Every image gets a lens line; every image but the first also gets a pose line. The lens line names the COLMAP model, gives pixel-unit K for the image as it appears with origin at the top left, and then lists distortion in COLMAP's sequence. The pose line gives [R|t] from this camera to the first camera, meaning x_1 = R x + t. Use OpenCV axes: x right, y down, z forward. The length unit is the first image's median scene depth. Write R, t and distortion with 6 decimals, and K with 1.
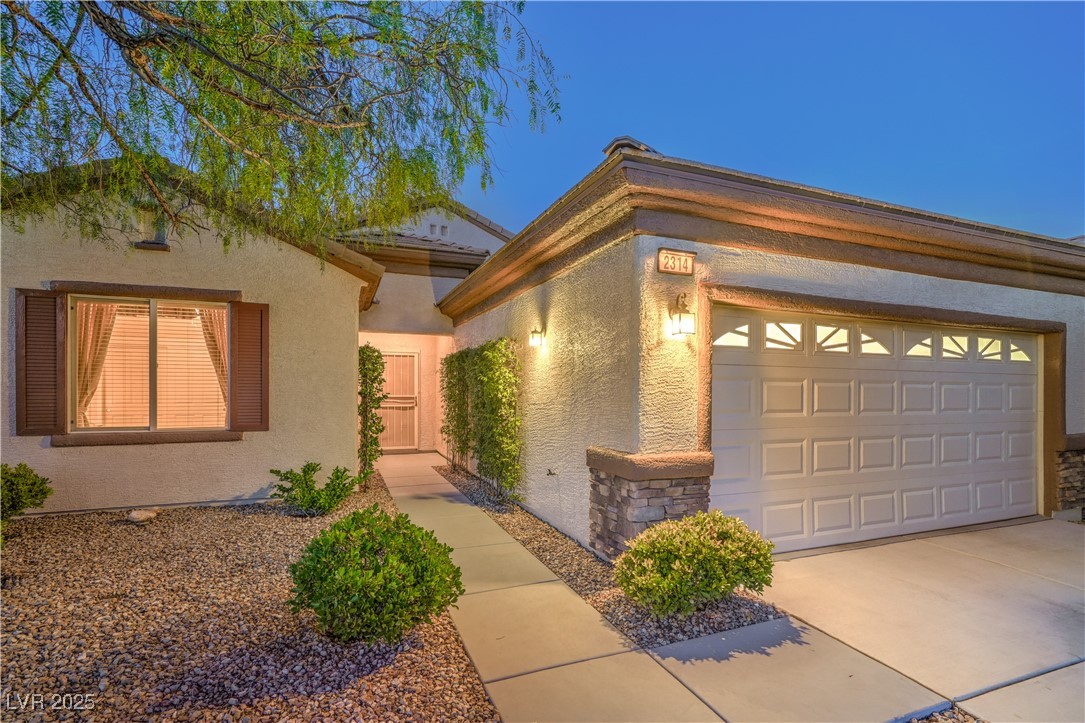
lens RADIAL K [[503.6, 0, 534.5], [0, 503.6, 383.5], [0, 0, 1]] dist [-0.001864, -0.000026]
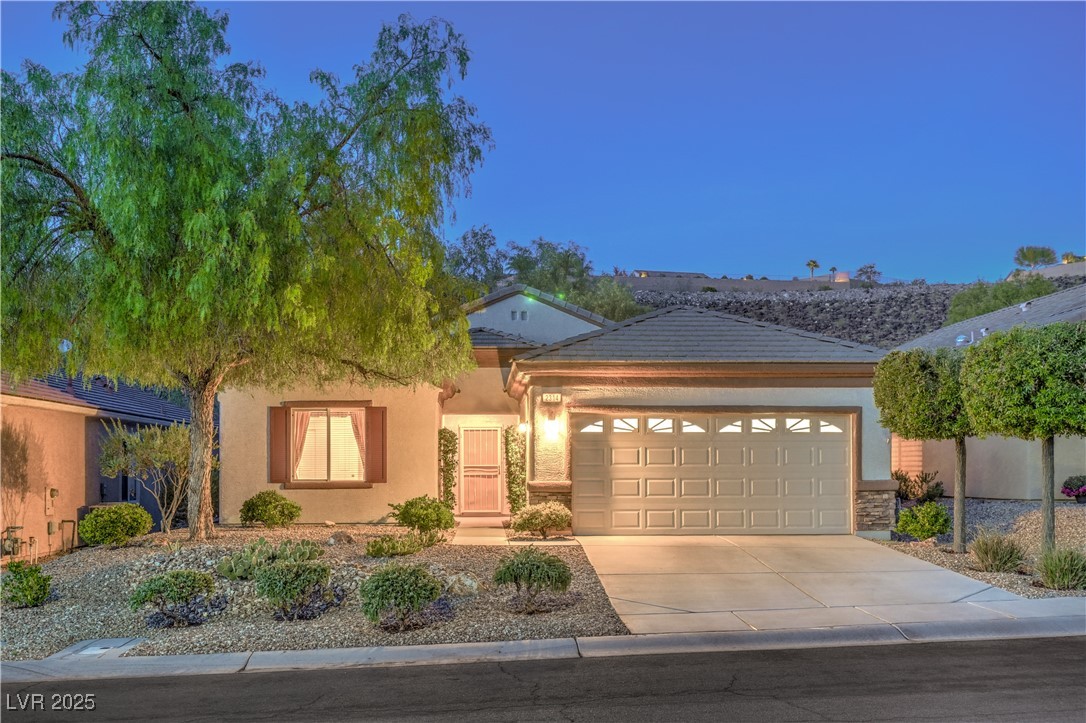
lens RADIAL K [[1070.7, 0, 543.0], [0, 1070.7, 361.5], [0, 0, 1]] dist [-0.001362, 0.000761]
pose [[0.951470, -0.041437, -0.304940, 1.285106], [0.013862, 0.995659, -0.092042, 0.033252], [0.307430, 0.083348, 0.947914, -2.702301]]
